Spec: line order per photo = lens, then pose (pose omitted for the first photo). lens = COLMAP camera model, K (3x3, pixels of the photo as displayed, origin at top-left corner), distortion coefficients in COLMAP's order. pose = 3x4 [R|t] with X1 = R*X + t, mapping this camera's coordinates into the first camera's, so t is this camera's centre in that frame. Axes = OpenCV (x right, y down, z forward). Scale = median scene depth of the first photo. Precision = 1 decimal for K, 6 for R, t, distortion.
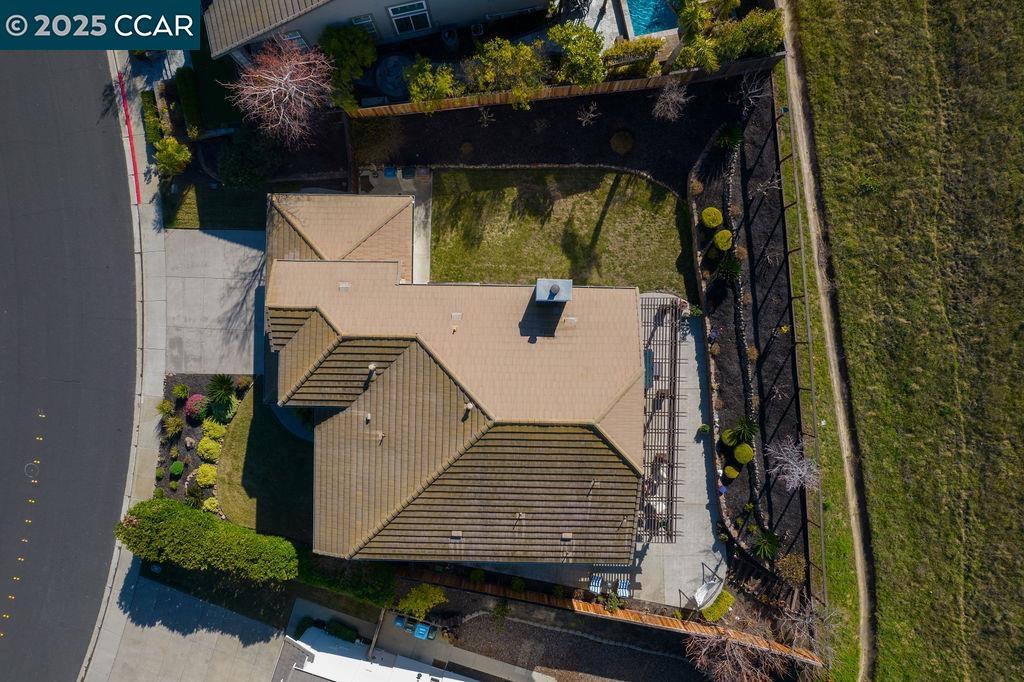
lens RADIAL K [[669.7, 0, 518.3], [0, 669.7, 342.7], [0, 0, 1]] dist [-0.070533, 0.065255]
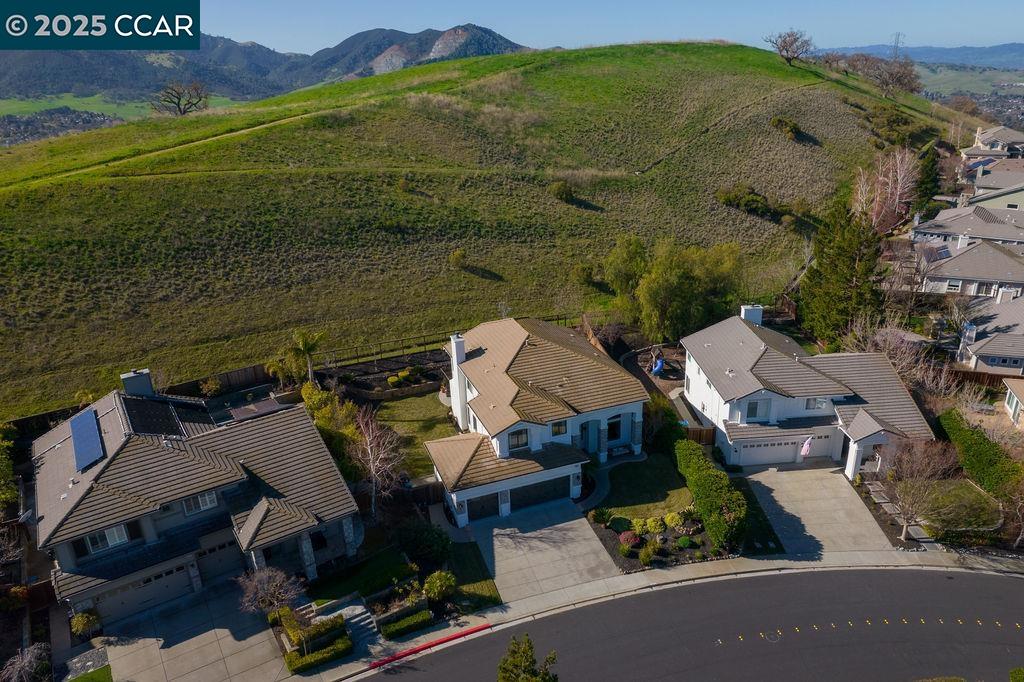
lens RADIAL K [[683.5, 0, 525.0], [0, 683.5, 341.8], [0, 0, 1]] dist [-0.047110, 0.041020]
pose [[-0.374349, -0.360227, 0.854459, -1.363701], [0.926812, -0.174856, 0.332331, -0.441001], [0.029692, 0.916331, 0.399320, 0.155855]]
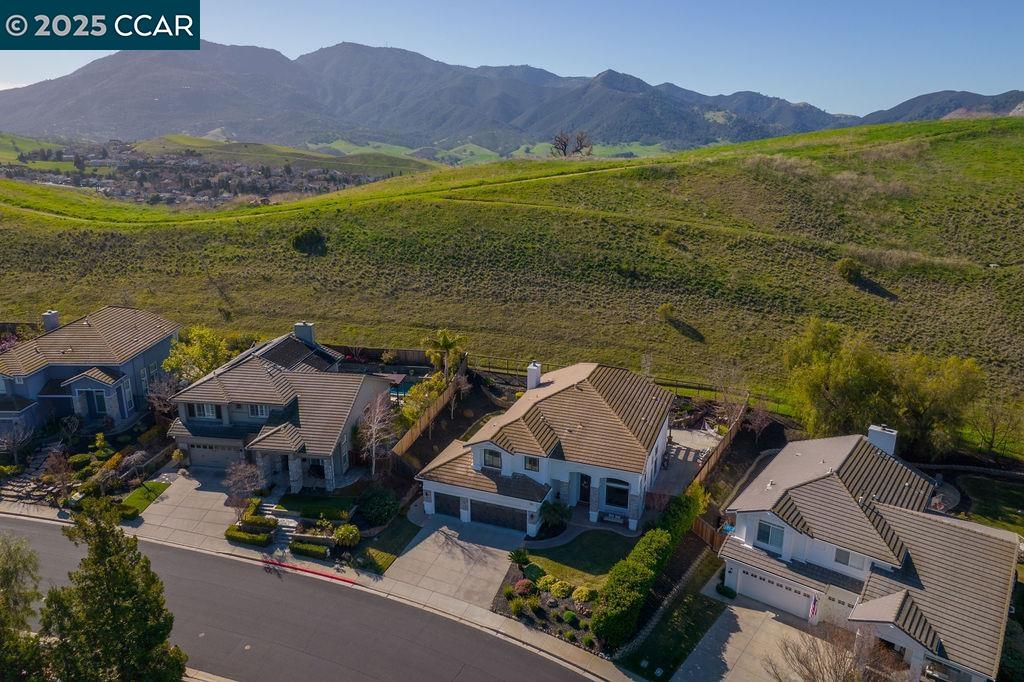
lens RADIAL K [[669.7, 0, 518.3], [0, 669.7, 342.7], [0, 0, 1]] dist [-0.070533, 0.065255]
pose [[0.335919, -0.302722, 0.891918, -1.451102], [0.941750, 0.091604, -0.323597, 0.441726], [0.016257, 0.948667, 0.315860, 0.186116]]
